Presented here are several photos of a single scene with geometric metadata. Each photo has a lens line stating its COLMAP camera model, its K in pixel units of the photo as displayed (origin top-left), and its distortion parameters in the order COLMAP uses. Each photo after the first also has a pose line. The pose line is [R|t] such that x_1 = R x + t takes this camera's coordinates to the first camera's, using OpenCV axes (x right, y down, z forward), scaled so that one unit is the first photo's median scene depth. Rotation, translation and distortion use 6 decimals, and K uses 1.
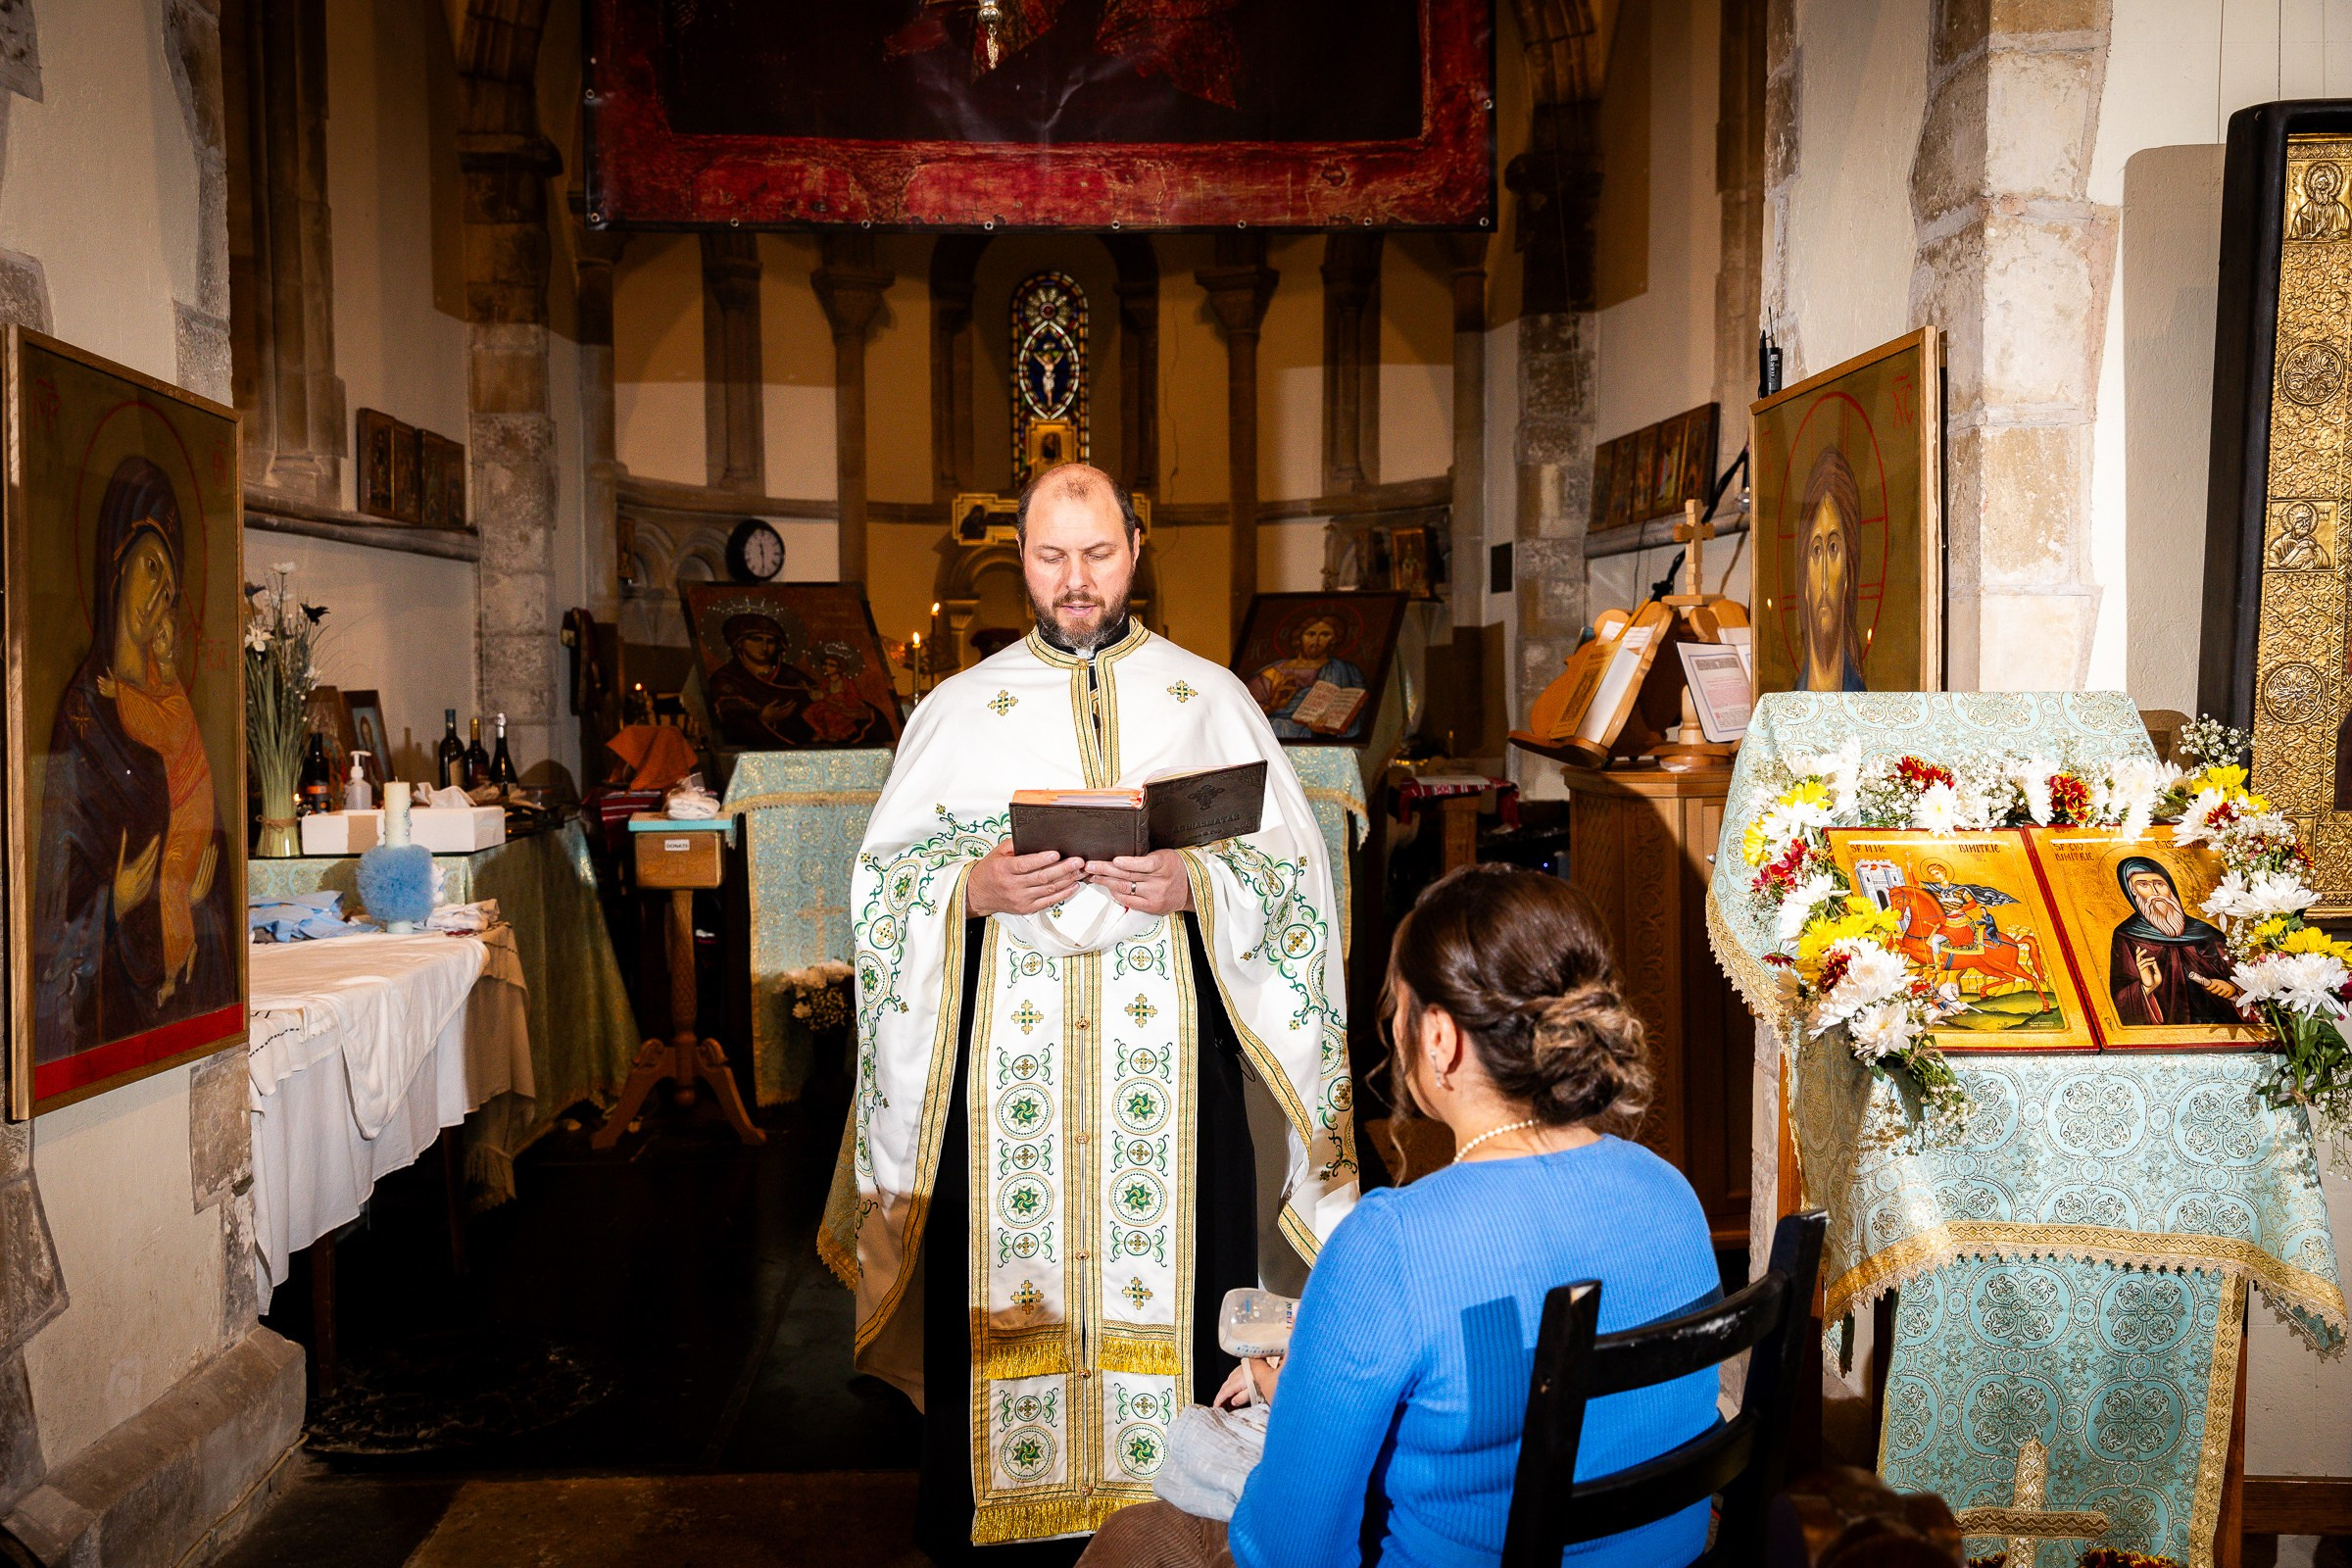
lens RADIAL K [[2238.2, 0, 1176.0], [0, 2238.2, 784.0], [0, 0, 1]] dist [0.010867, -0.002737]
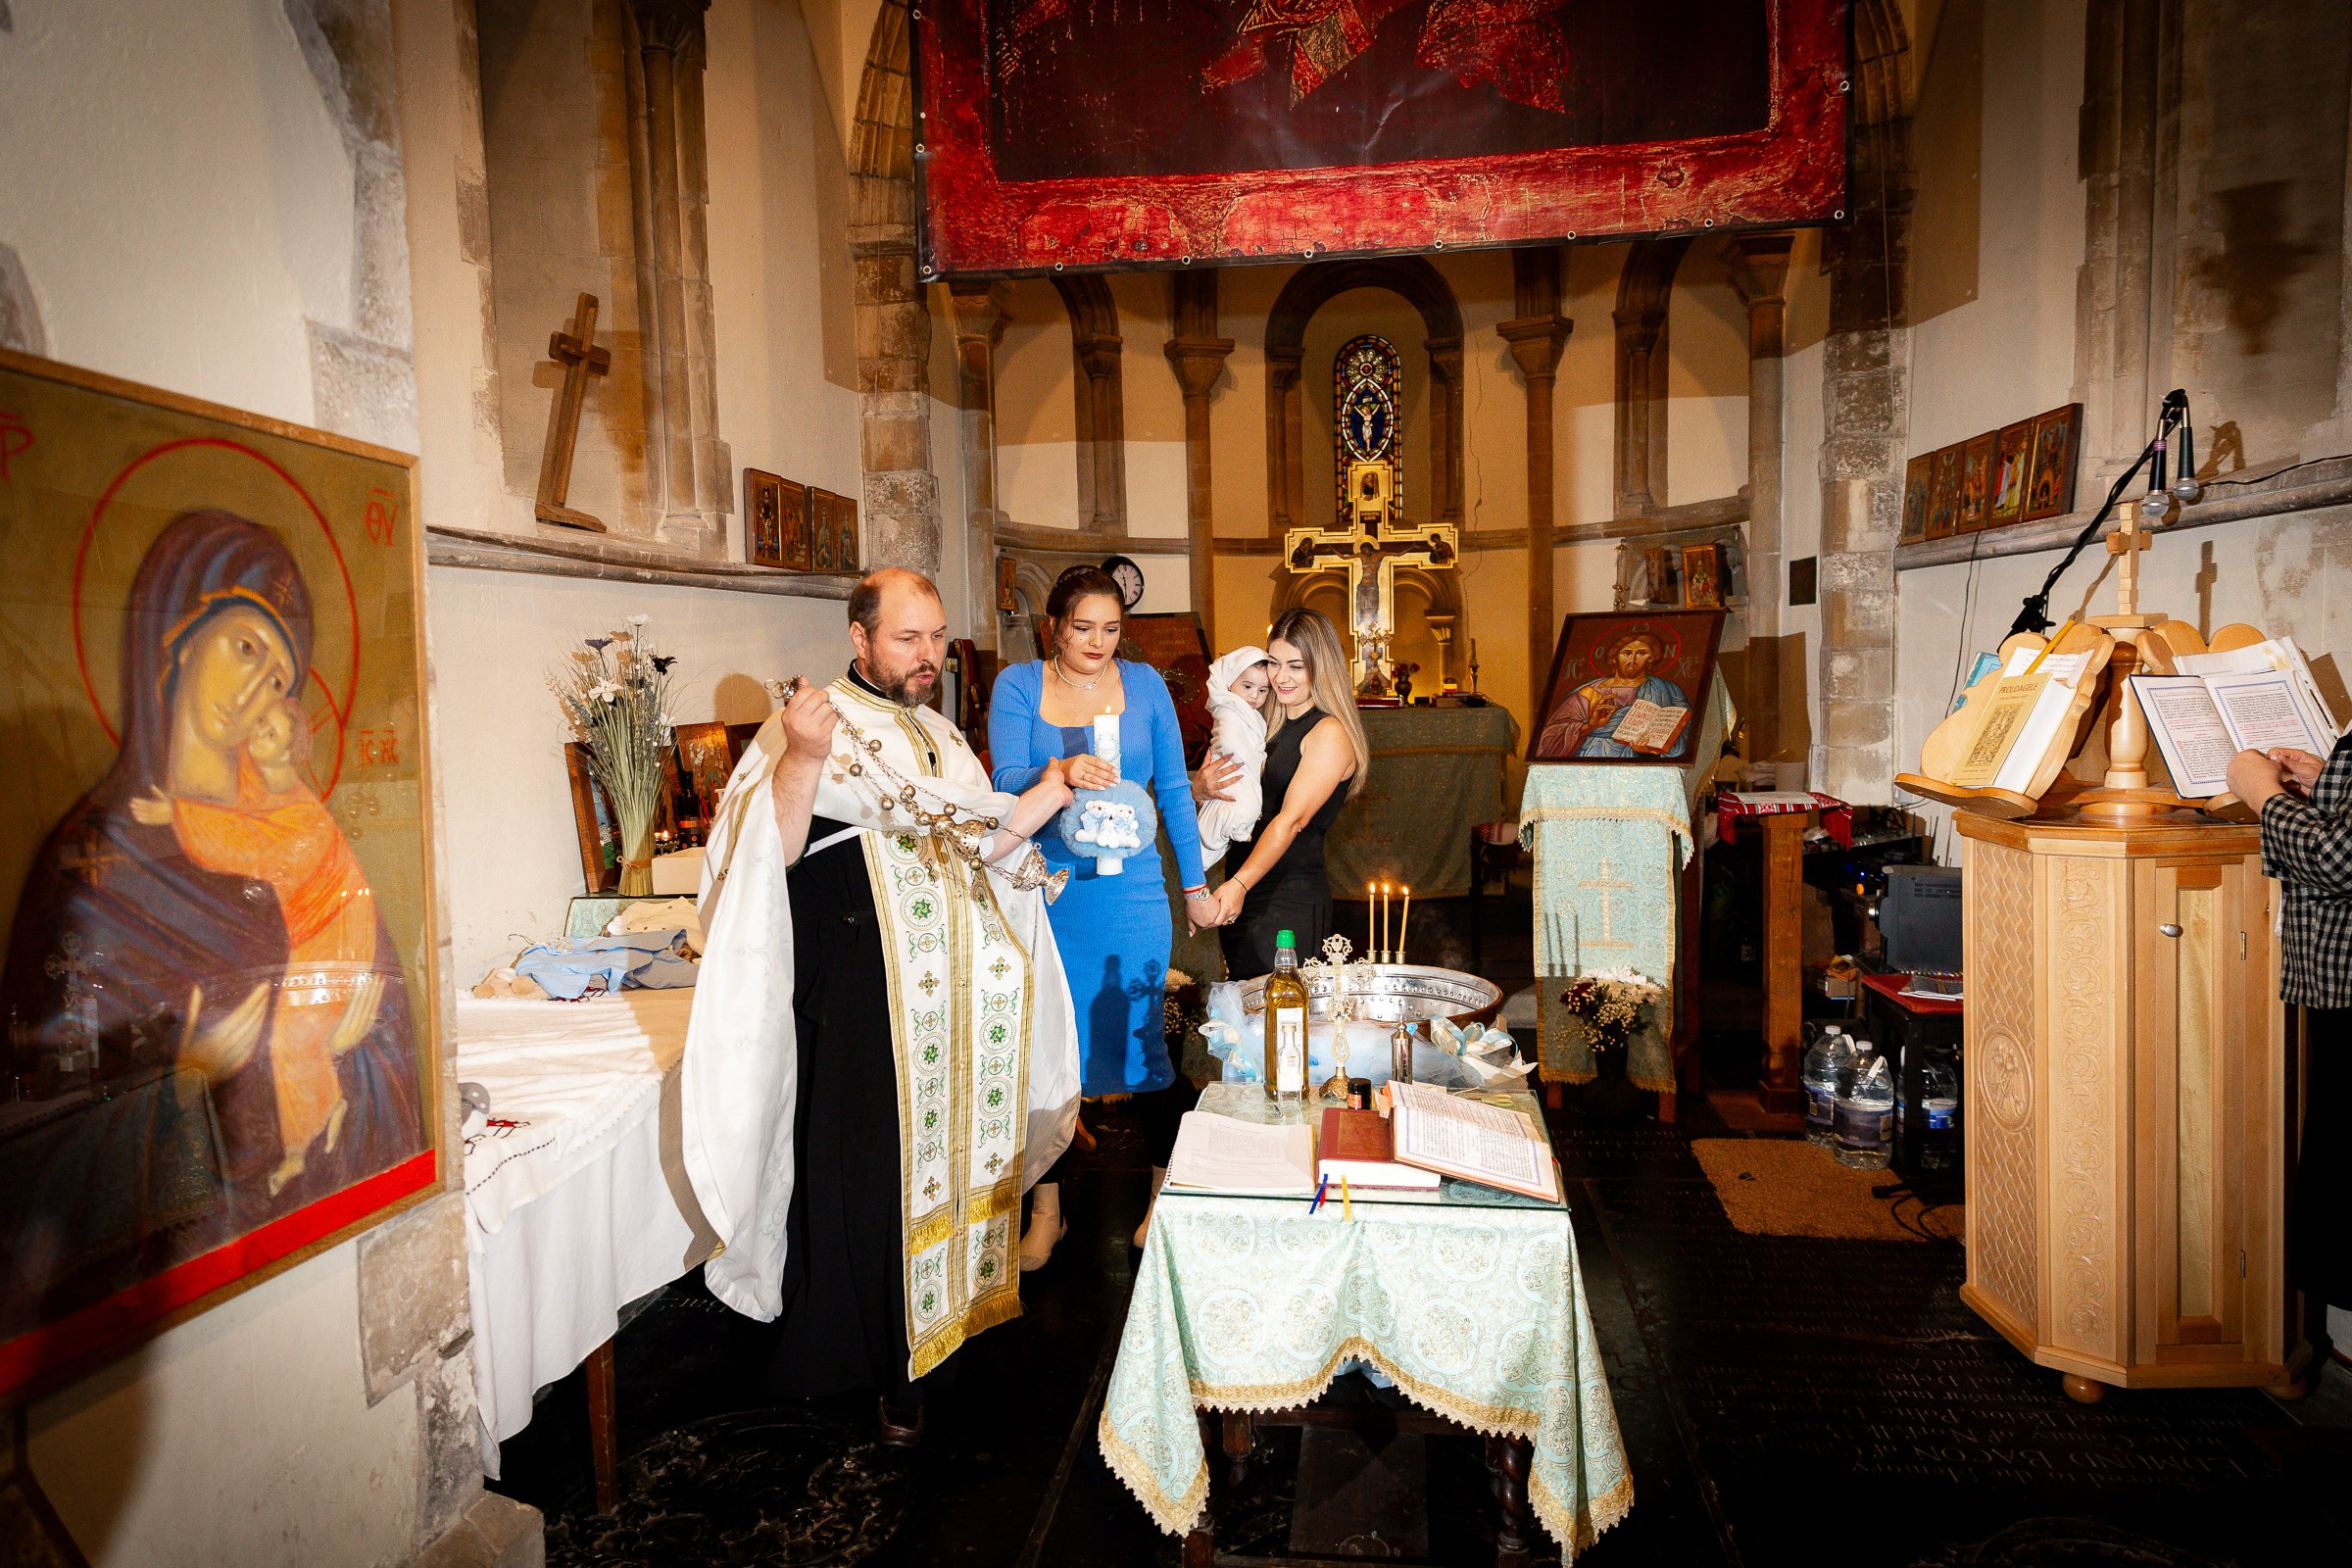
lens RADIAL K [[1522.5, 0, 1176.0], [0, 1522.5, 784.0], [0, 0, 1]] dist [0.002040, 0.000278]
pose [[0.983649, -0.003814, -0.180057, -0.018271], [0.010303, 0.999330, 0.035118, -0.034264], [0.179802, -0.036399, 0.983029, 0.279020]]
